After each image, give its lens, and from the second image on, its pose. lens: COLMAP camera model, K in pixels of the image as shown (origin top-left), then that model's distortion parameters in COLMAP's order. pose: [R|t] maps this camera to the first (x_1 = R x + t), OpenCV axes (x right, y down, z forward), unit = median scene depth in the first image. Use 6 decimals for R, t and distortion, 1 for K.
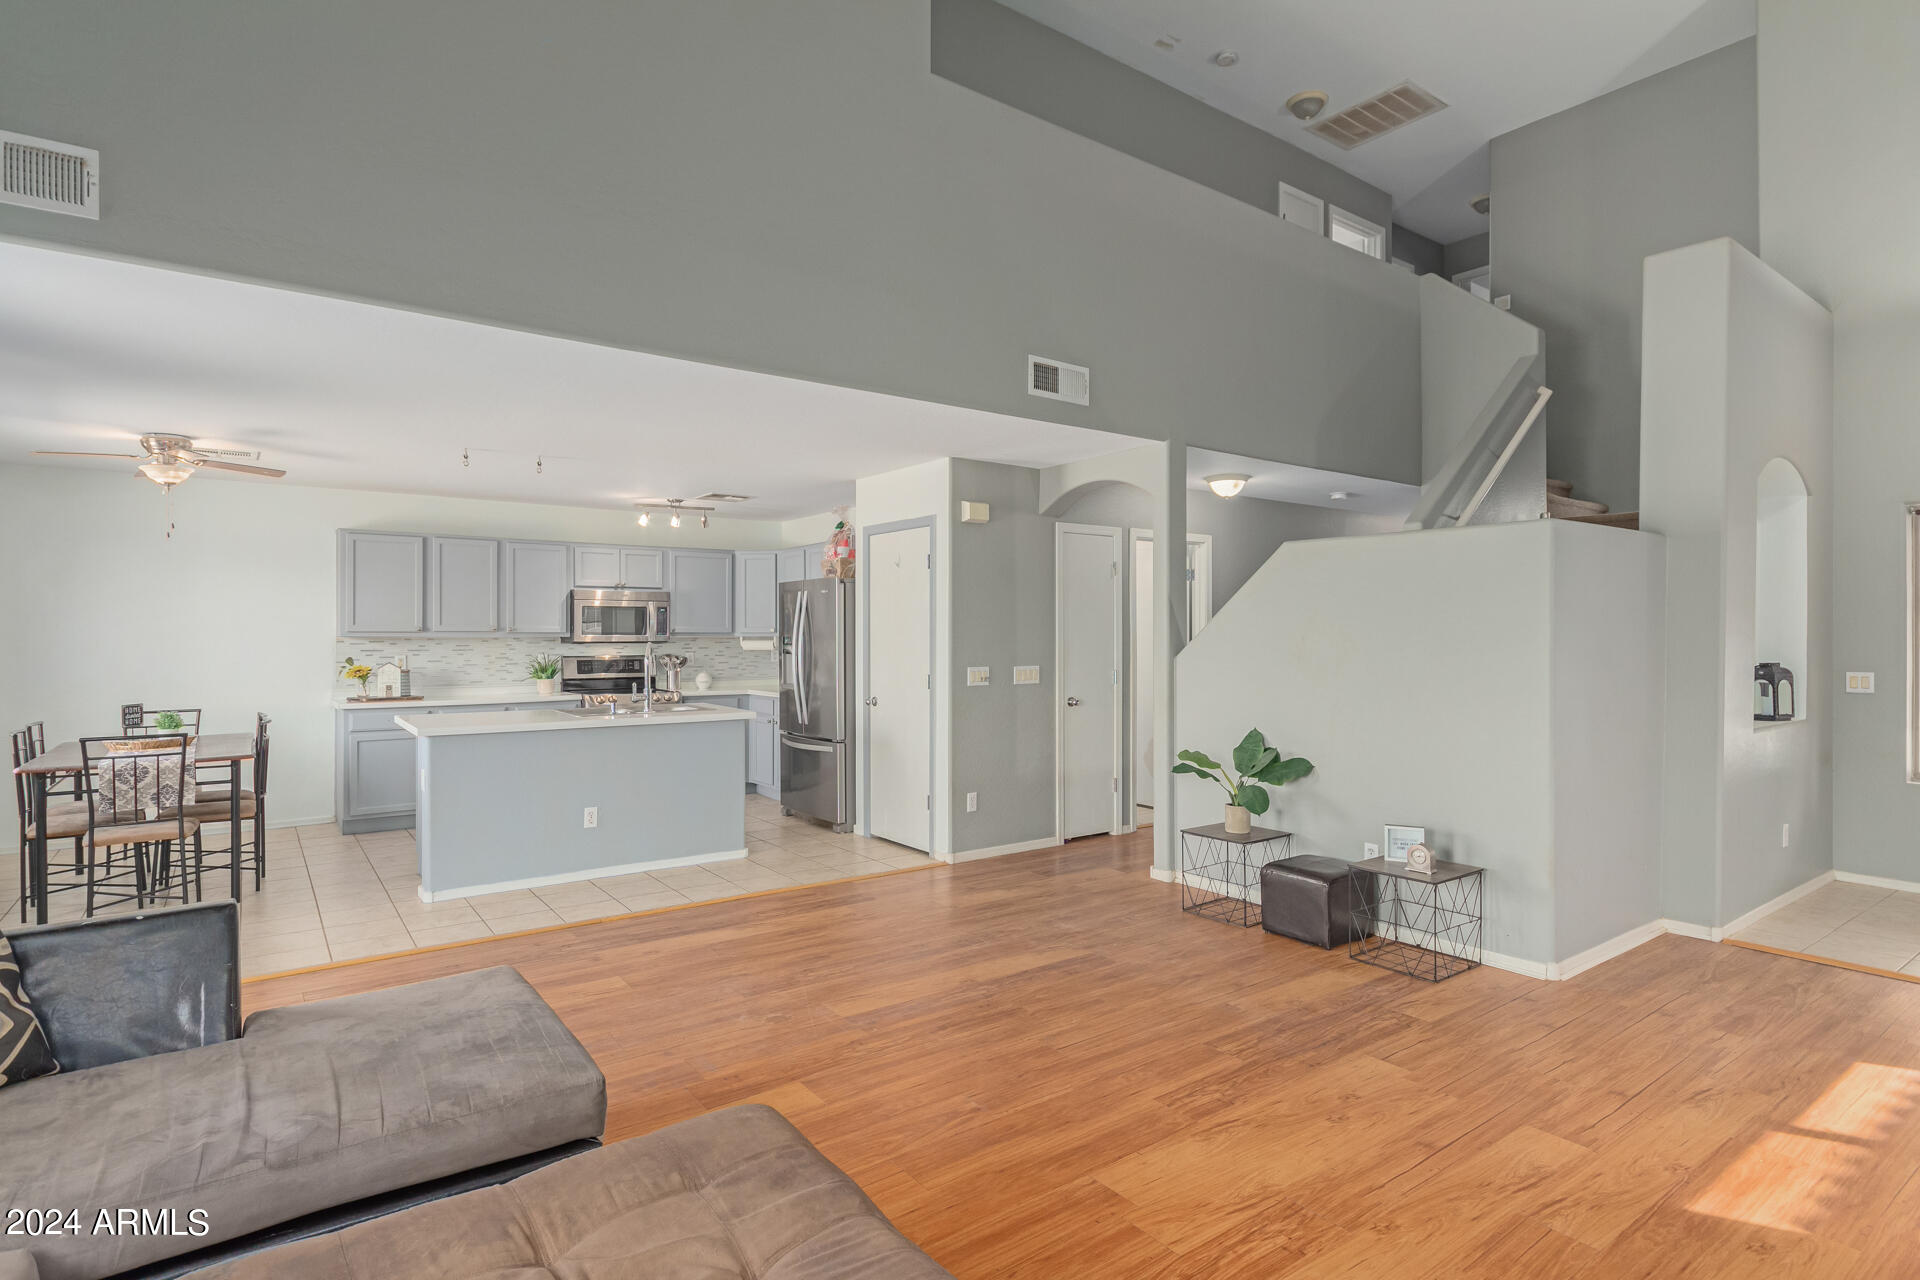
lens RADIAL K [[971.7, 0, 963.6], [0, 971.7, 640.2], [0, 0, 1]] dist [0.025923, -0.006489]
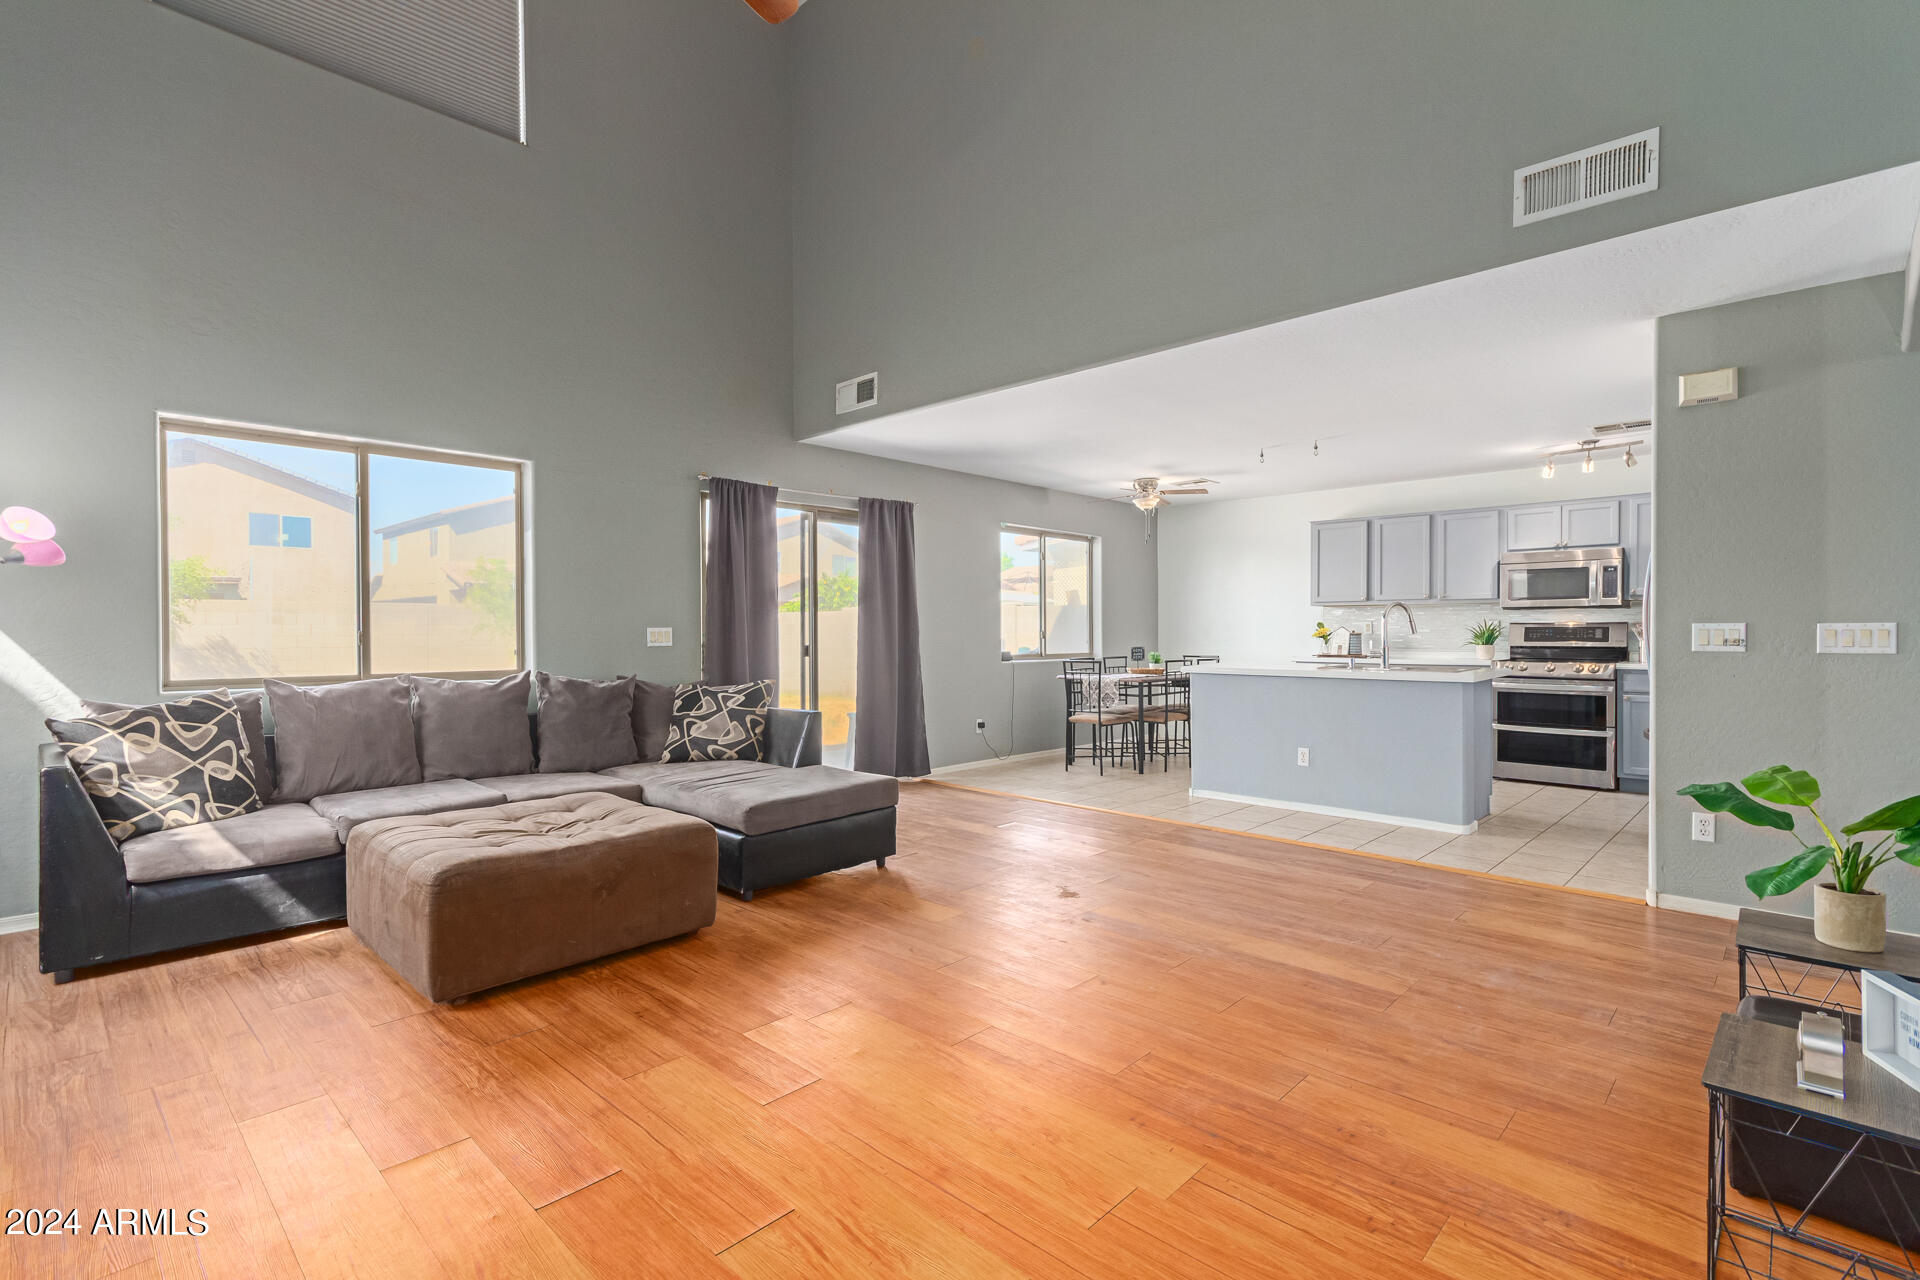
lens RADIAL K [[899.2, 0, 966.2], [0, 899.2, 648.2], [0, 0, 1]] dist [0.006107, 0.002670]
pose [[0.163868, 0.019038, -0.986299, 0.460572], [0.000667, 0.999811, 0.019410, 0.027637], [0.986482, -0.003838, 0.163824, 0.348157]]
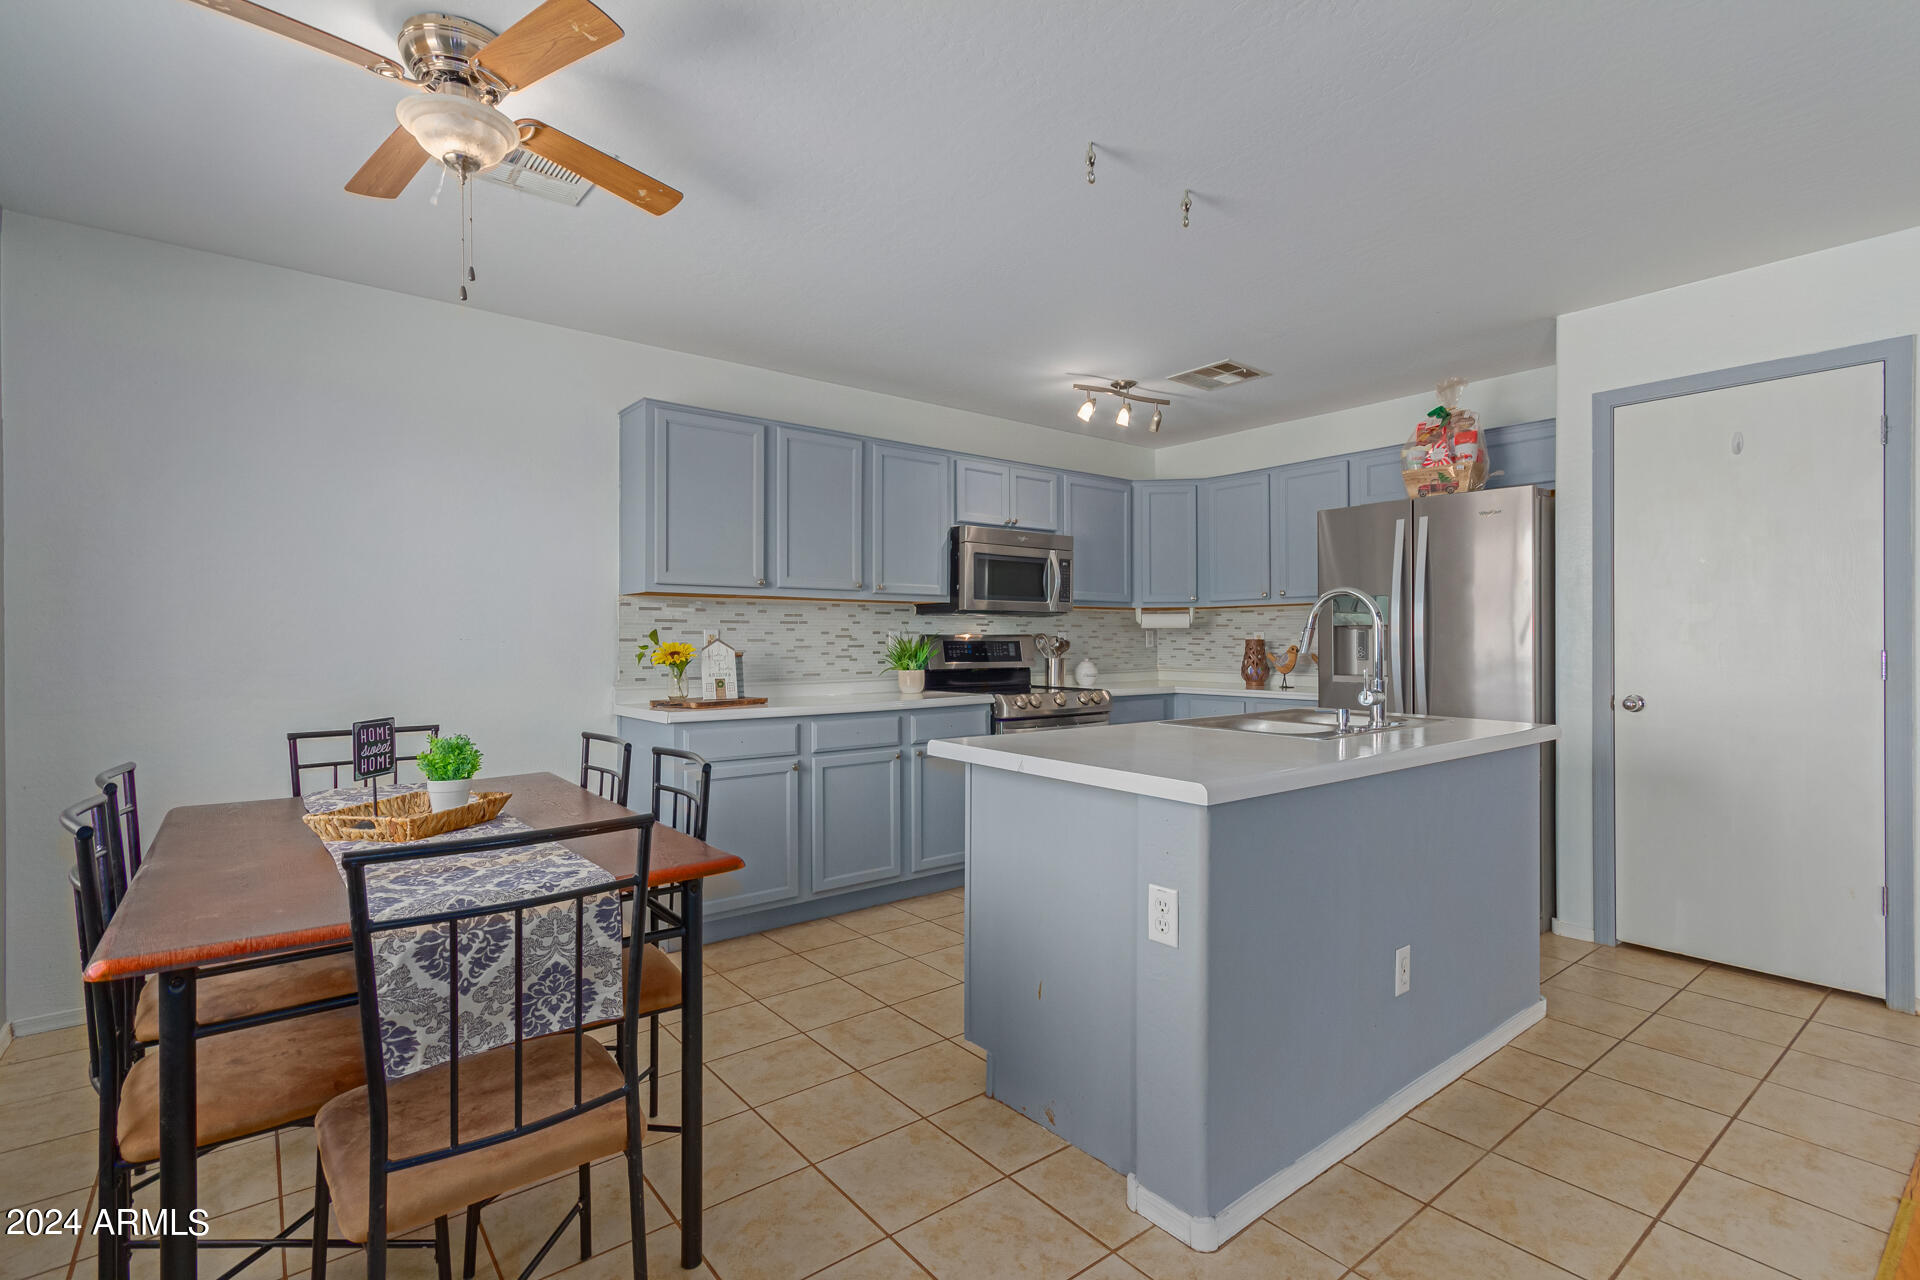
lens RADIAL K [[899.2, 0, 972.5], [0, 899.2, 630.7], [0, 0, 1]] dist [0.006107, 0.002670]
pose [[0.999154, -0.003018, 0.041008, -0.461319], [0.003590, 0.999897, -0.013892, 0.025592], [-0.040962, 0.014027, 0.999062, 0.467990]]
